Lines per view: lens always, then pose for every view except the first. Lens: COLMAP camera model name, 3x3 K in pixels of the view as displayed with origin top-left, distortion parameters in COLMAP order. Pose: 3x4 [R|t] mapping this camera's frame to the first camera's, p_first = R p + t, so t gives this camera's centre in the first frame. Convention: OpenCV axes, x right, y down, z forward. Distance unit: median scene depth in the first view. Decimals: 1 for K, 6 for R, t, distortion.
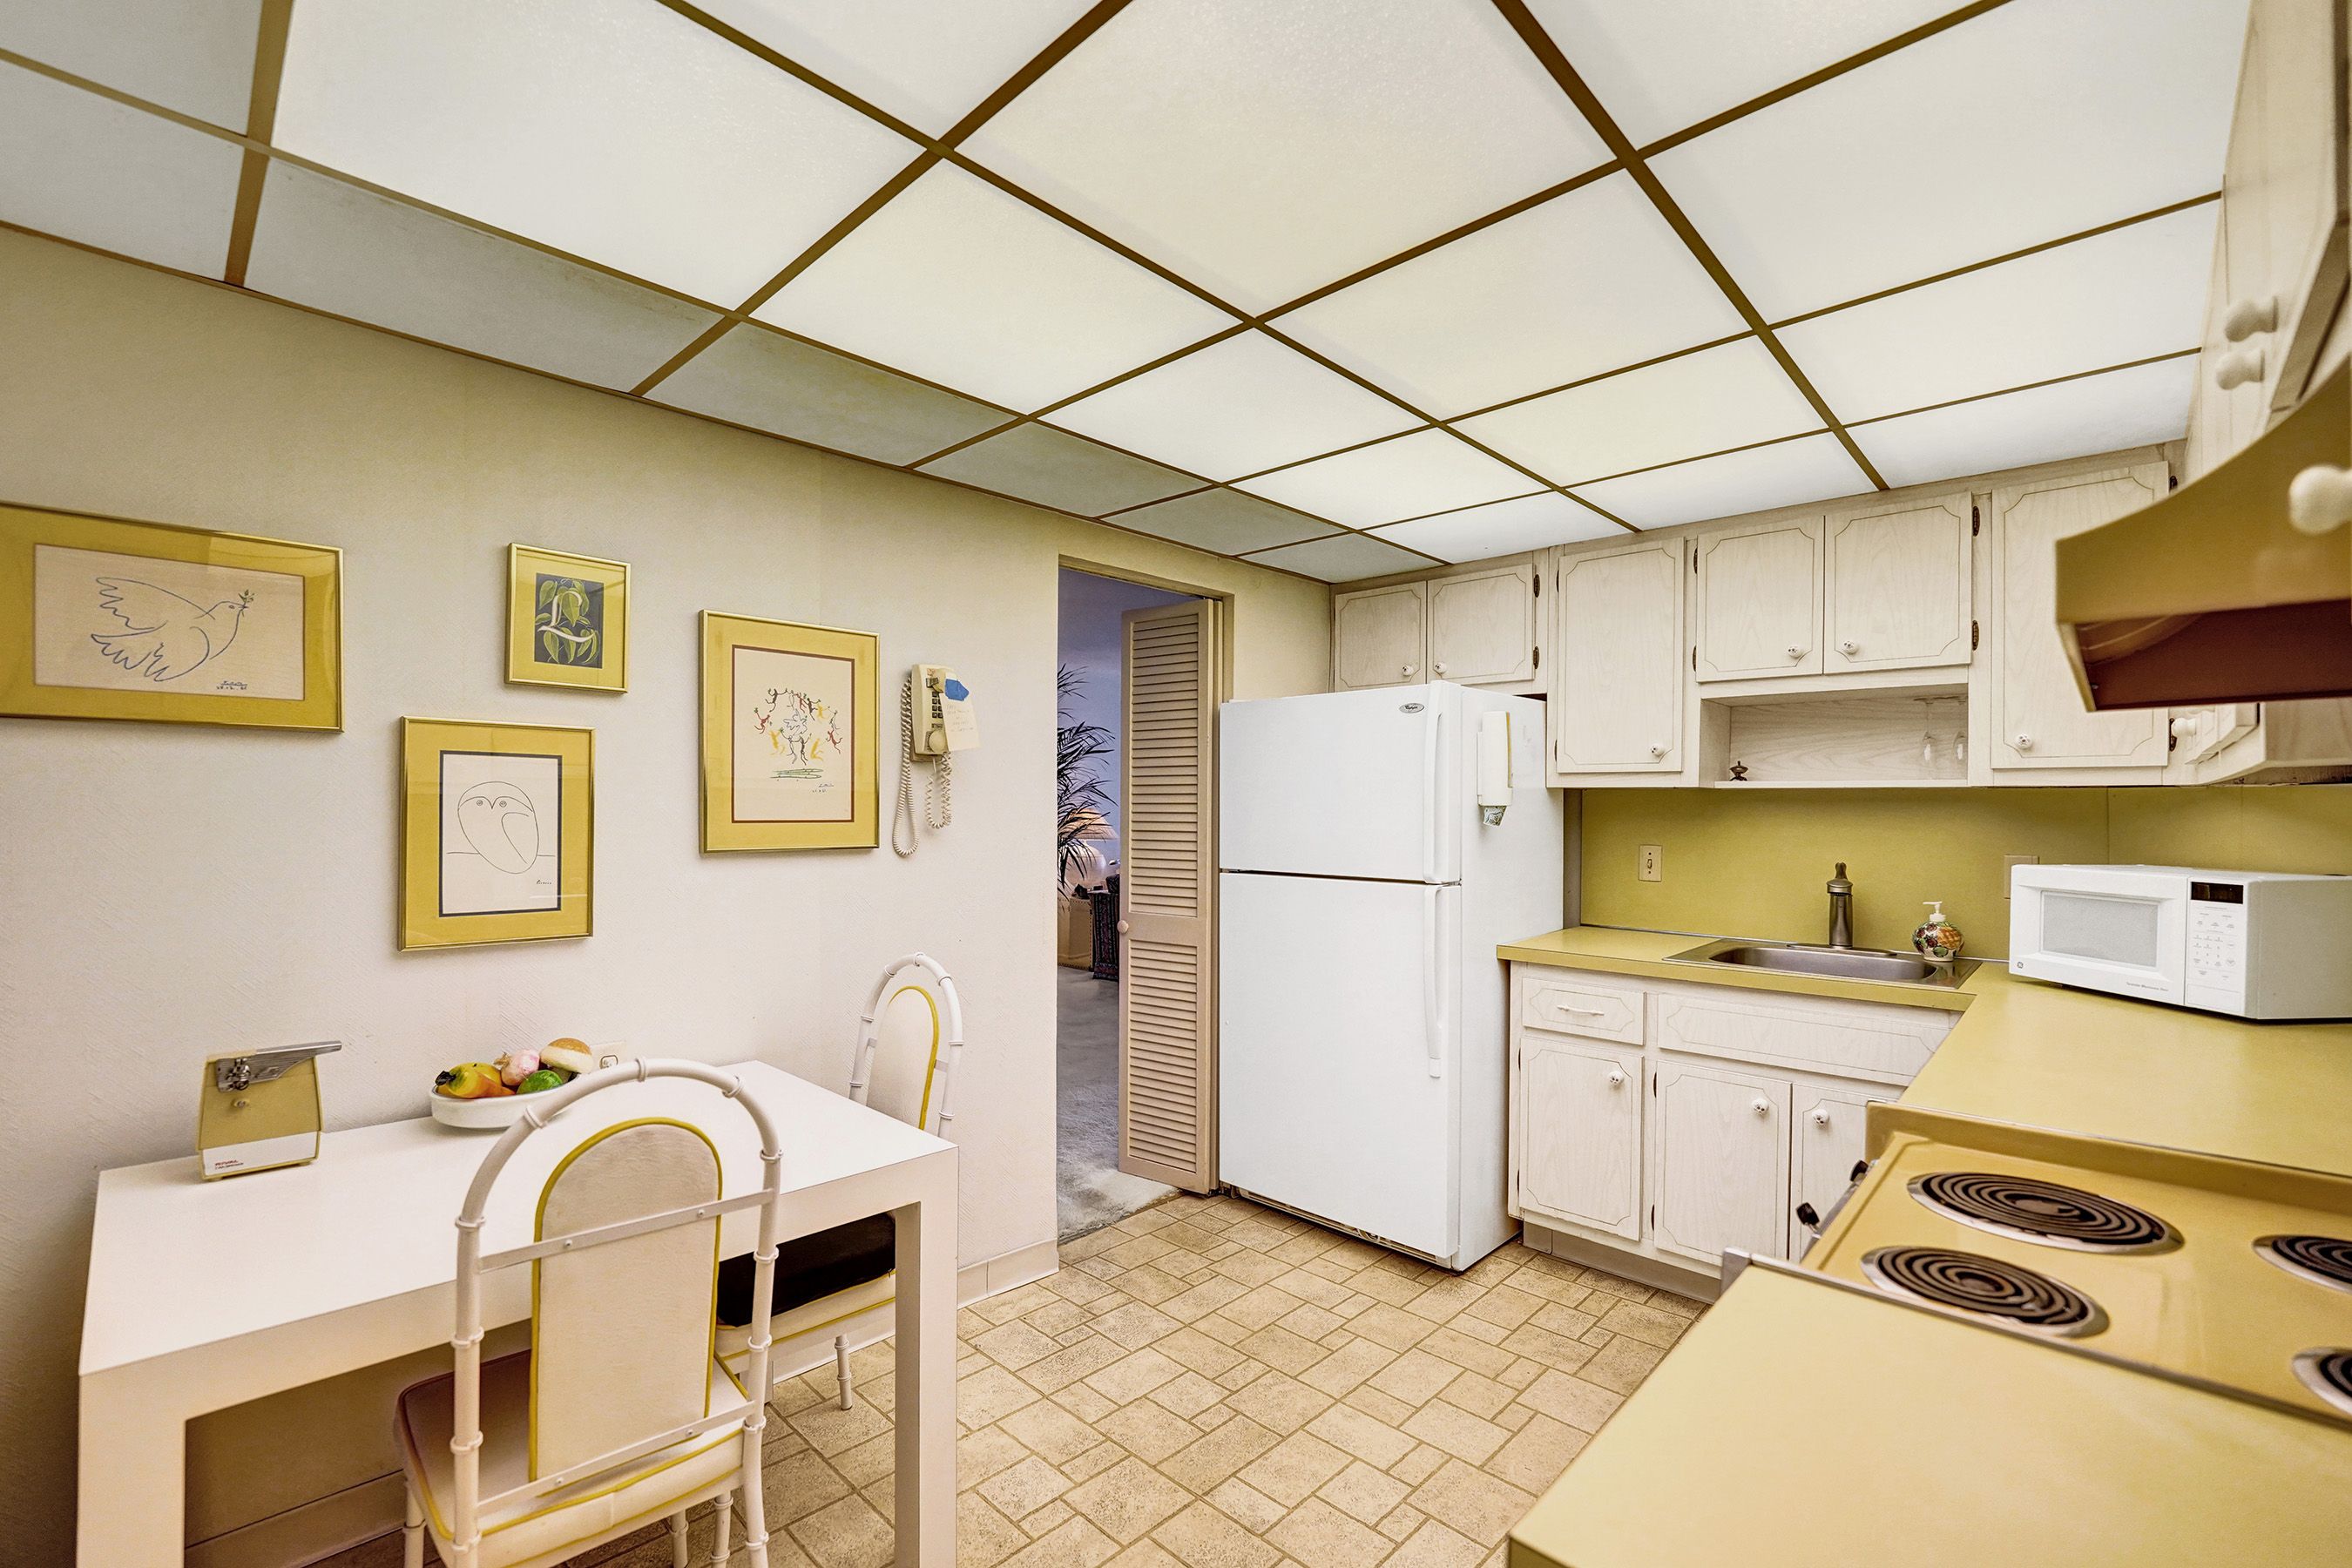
lens RADIAL K [[1006.7, 0, 1179.3], [0, 1006.7, 824.4], [0, 0, 1]] dist [-0.028576, 0.003879]
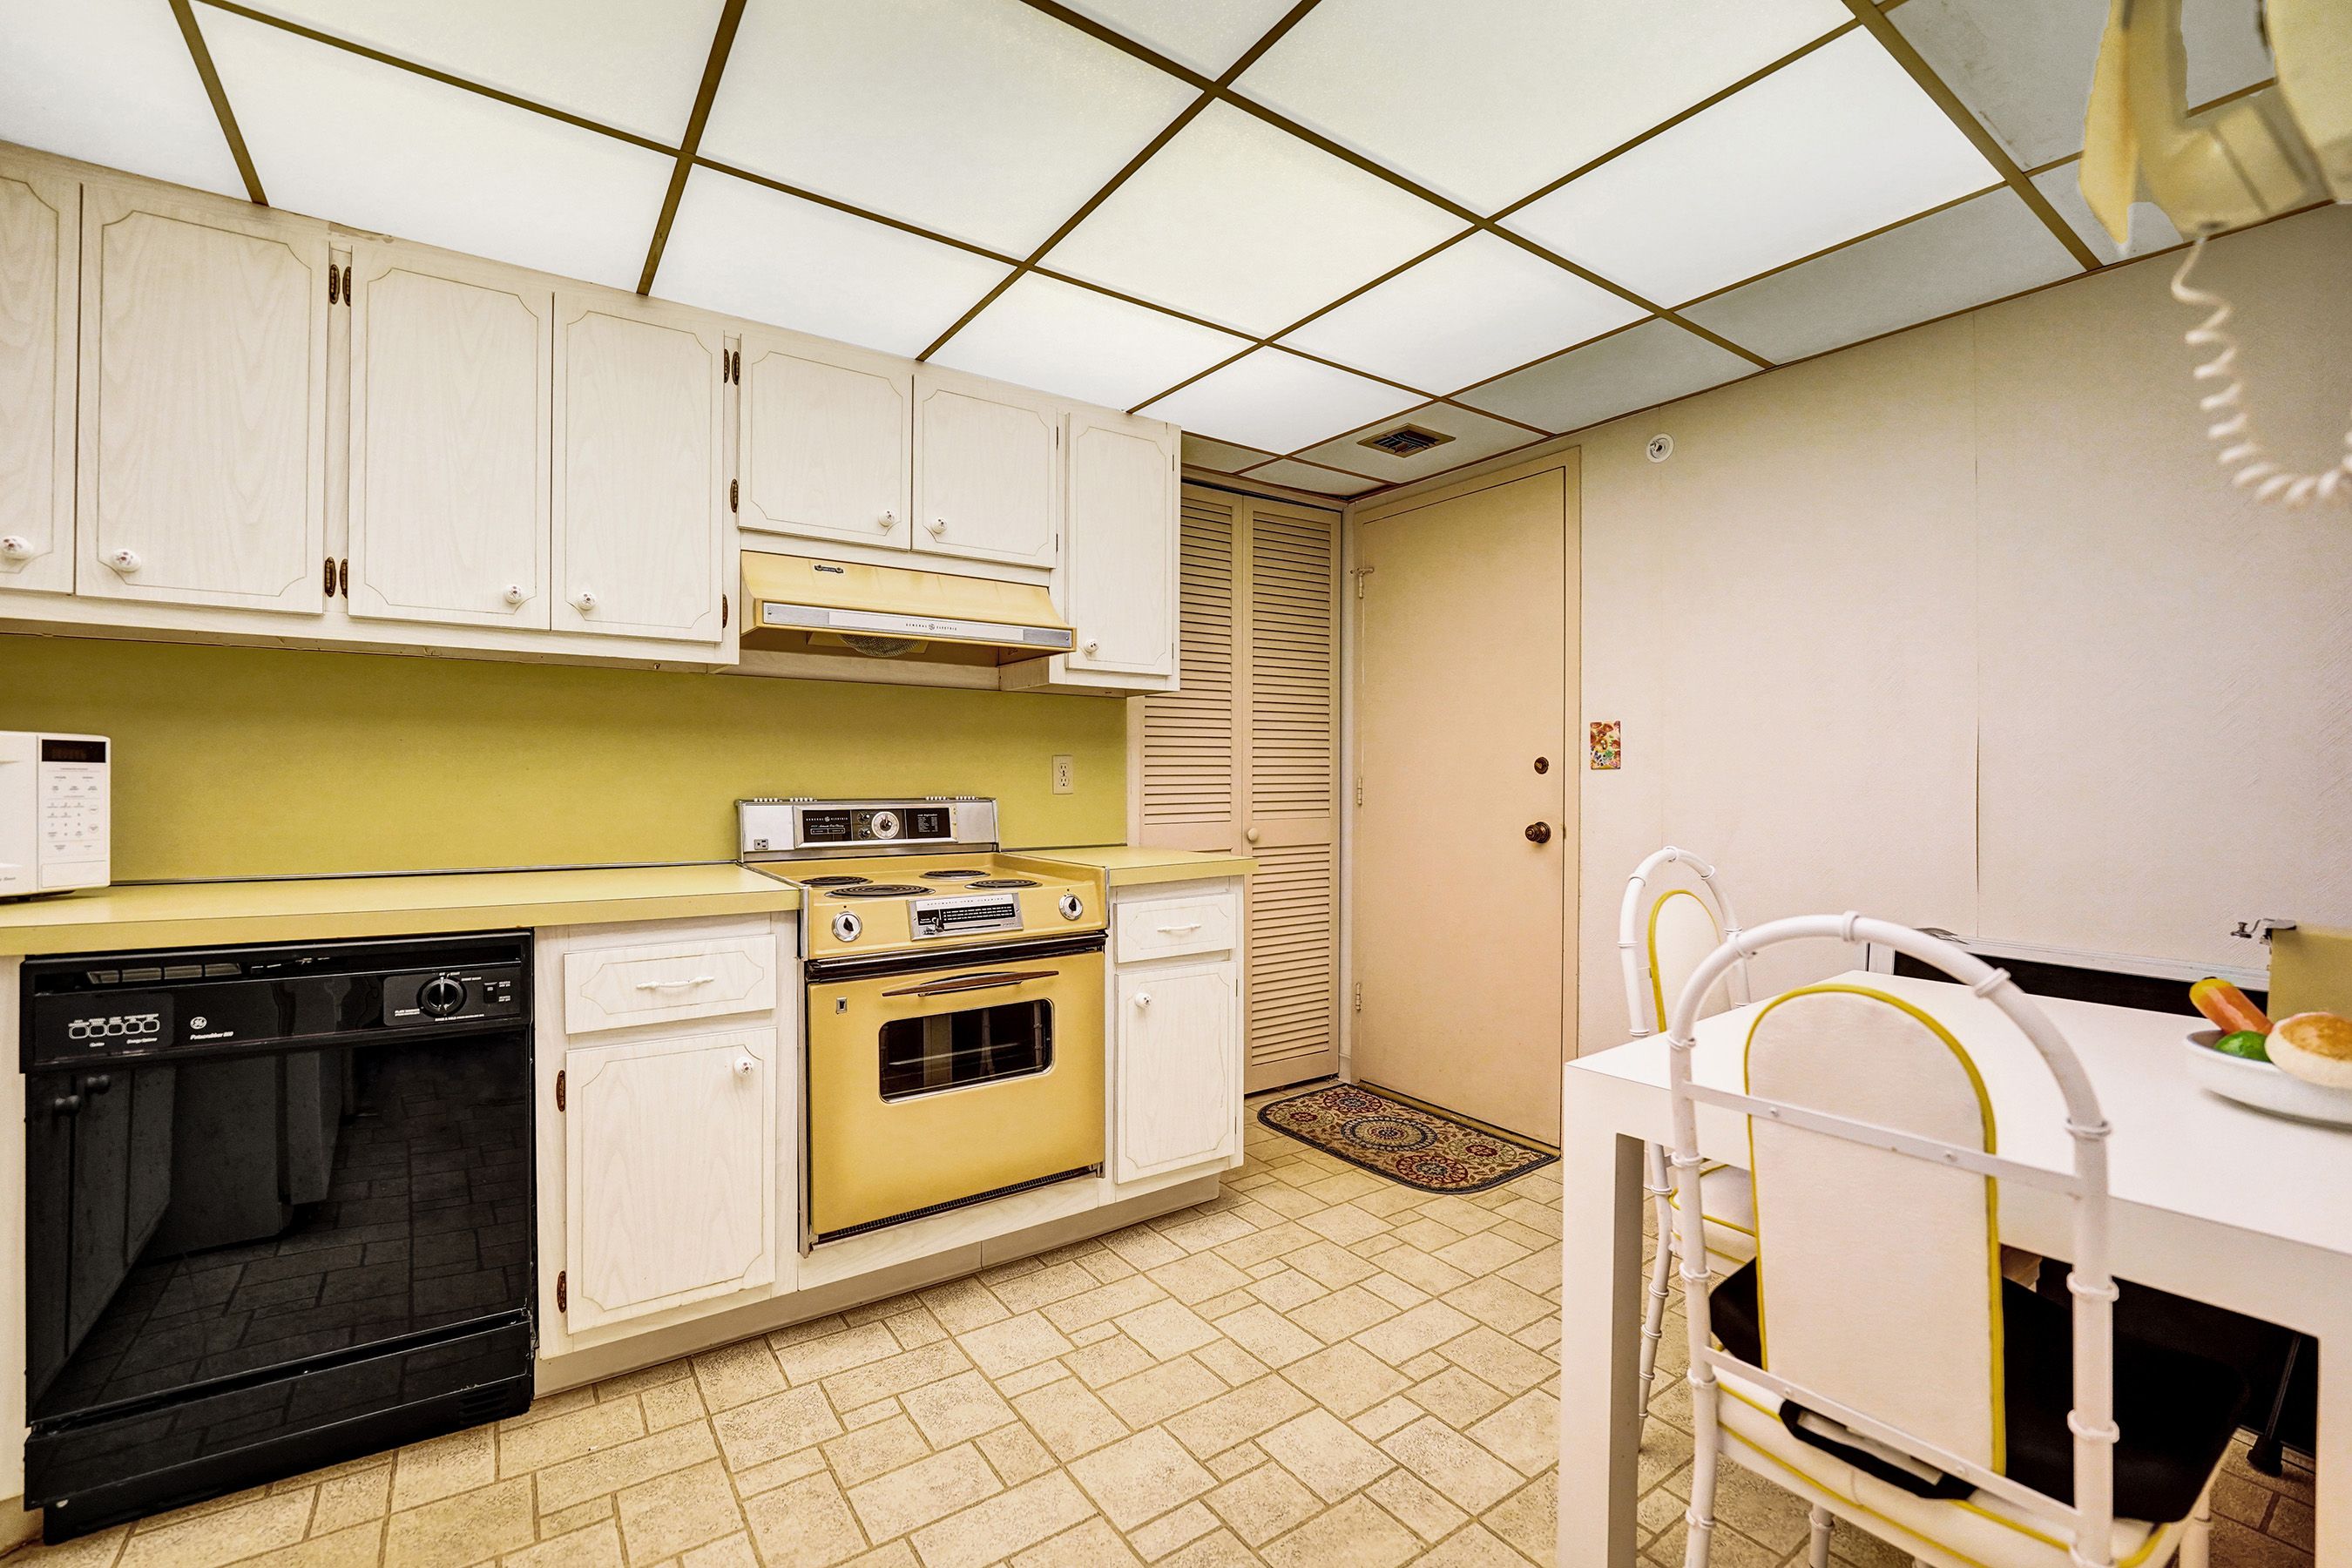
lens RADIAL K [[1006.7, 0, 1173.3], [0, 1006.7, 790.4], [0, 0, 1]] dist [-0.028576, 0.003879]
pose [[-0.981417, -0.015628, 0.191251, -0.042008], [-0.010613, 0.999573, 0.027216, 0.053804], [-0.191594, 0.024681, -0.981164, 1.260618]]
